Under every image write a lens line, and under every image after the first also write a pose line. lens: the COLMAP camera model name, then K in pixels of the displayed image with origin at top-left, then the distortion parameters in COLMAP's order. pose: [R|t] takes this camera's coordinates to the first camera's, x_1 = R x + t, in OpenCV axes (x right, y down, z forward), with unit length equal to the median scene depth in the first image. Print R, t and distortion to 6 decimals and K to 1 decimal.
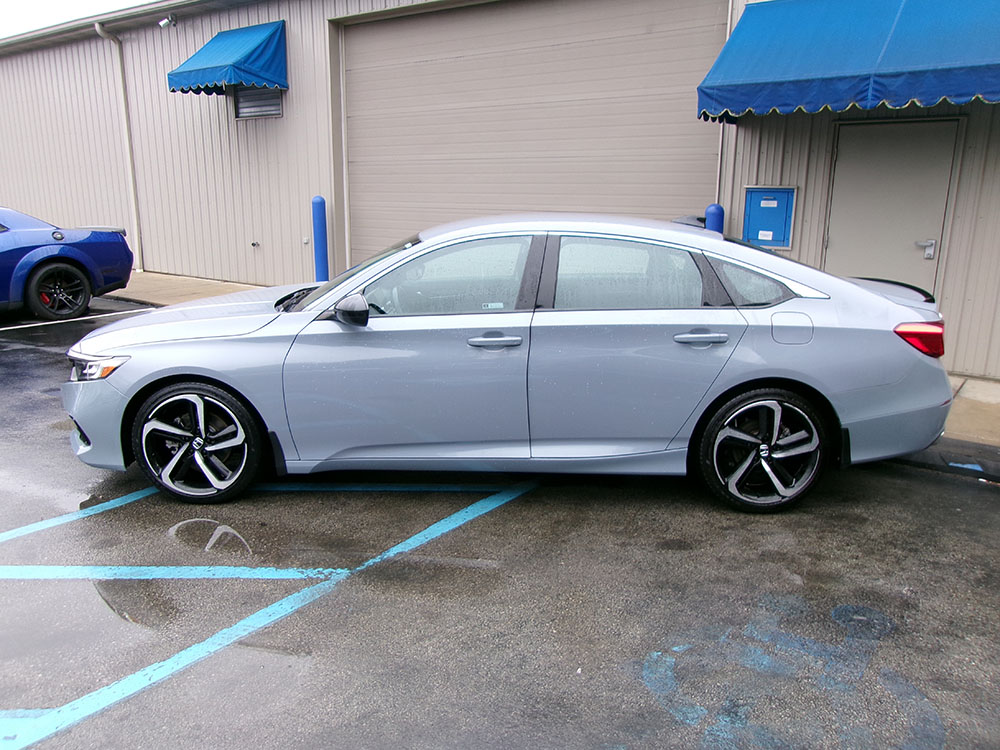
lens RADIAL K [[771.0, 0, 502.7], [0, 771.0, 381.5], [0, 0, 1]] dist [-0.021505, 0.046228]
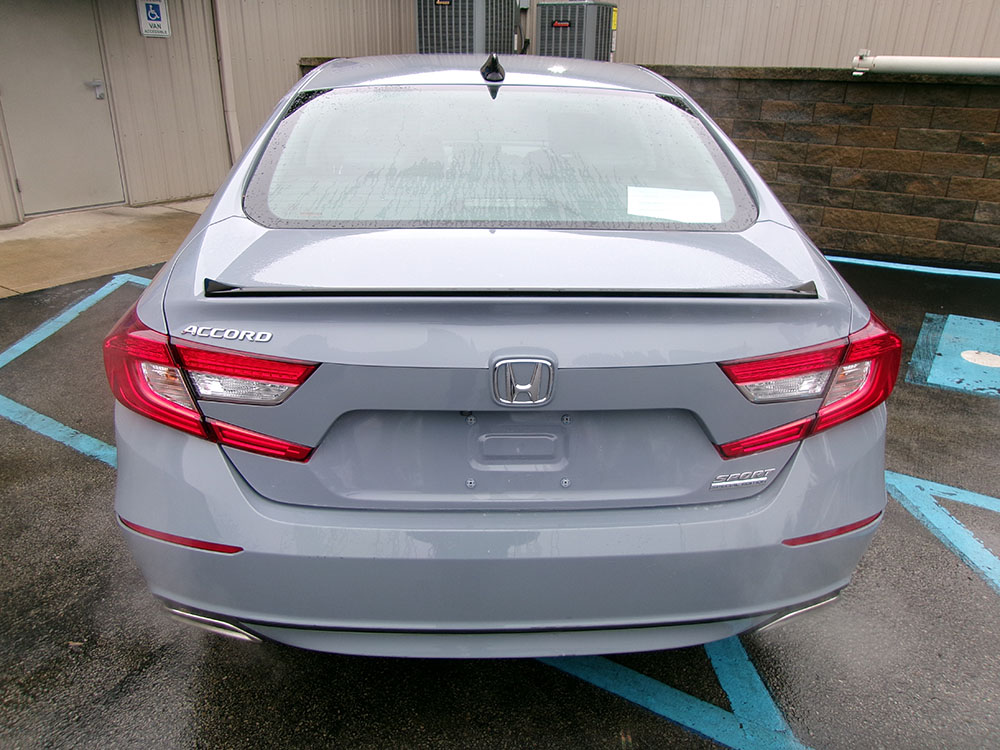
lens RADIAL K [[771.0, 0, 498.4], [0, 771.0, 369.0], [0, 0, 1]] dist [-0.021505, 0.046228]
pose [[-0.066747, -0.381615, 0.921908, -0.514689], [0.221052, 0.895352, 0.386627, -0.105465], [-0.972975, 0.229596, 0.024595, 0.489301]]
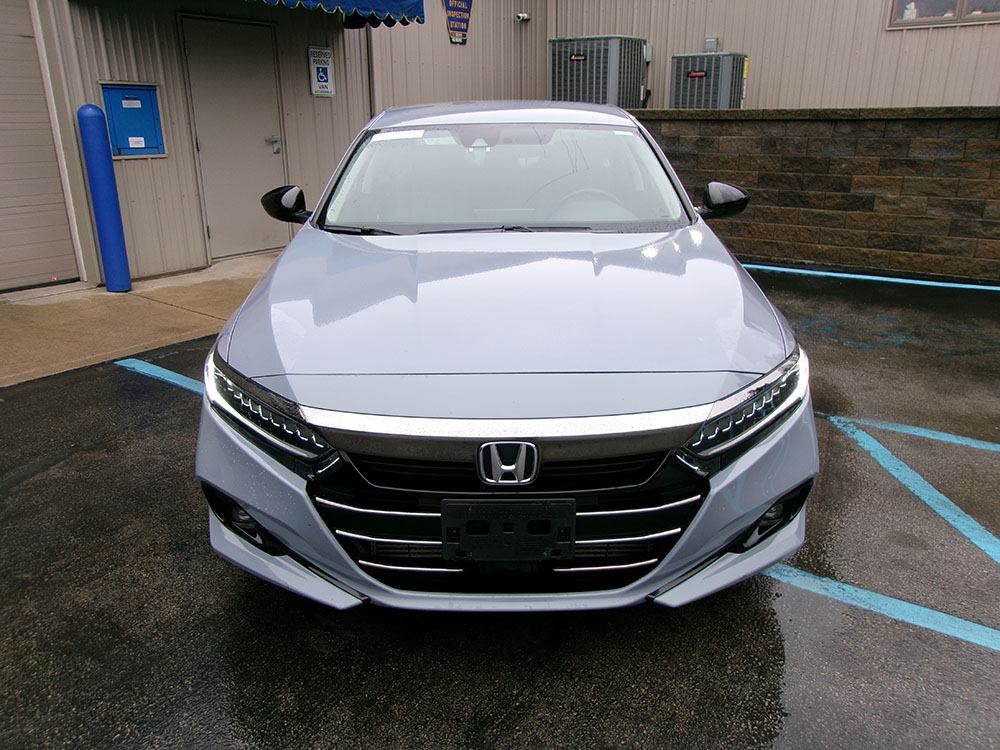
lens RADIAL K [[771.0, 0, 499.6], [0, 771.0, 367.8], [0, 0, 1]] dist [-0.021505, 0.046228]
pose [[-0.012703, -0.320792, 0.947064, -0.555583], [0.245752, 0.917088, 0.313935, -0.131010], [-0.969249, 0.236731, 0.067185, 0.619512]]
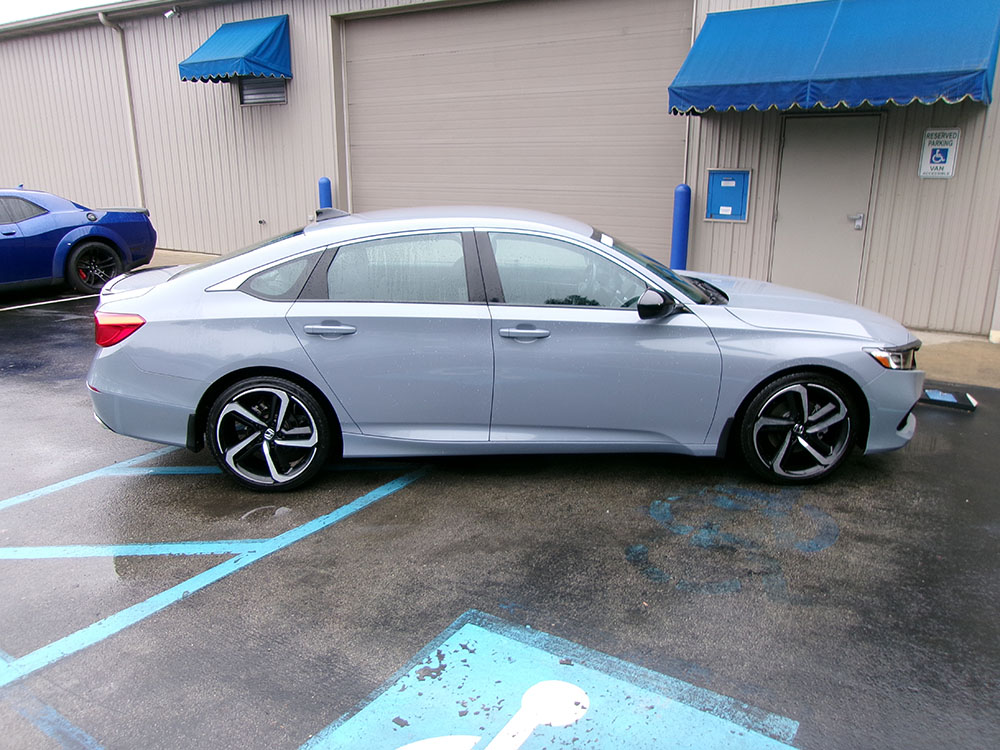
lens RADIAL K [[771.0, 0, 502.5], [0, 771.0, 381.9], [0, 0, 1]] dist [-0.021505, 0.046228]
pose [[0.998702, -0.021634, 0.046119, -0.061396], [0.019917, 0.999104, 0.037354, 0.022165], [-0.046886, -0.036387, 0.998237, -0.175052]]
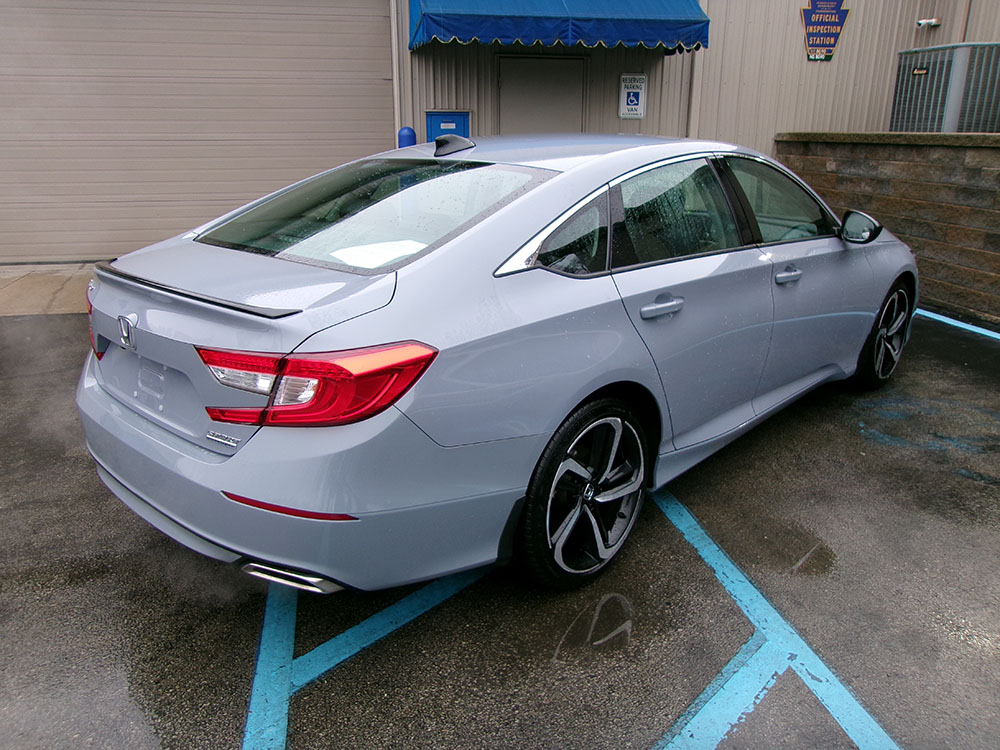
lens RADIAL K [[771.0, 0, 500.8], [0, 771.0, 373.6], [0, 0, 1]] dist [-0.021505, 0.046228]
pose [[0.678371, -0.232134, 0.697085, -0.463299], [0.181088, 0.972333, 0.147567, -0.033030], [-0.712054, 0.026128, 0.701638, 0.172183]]
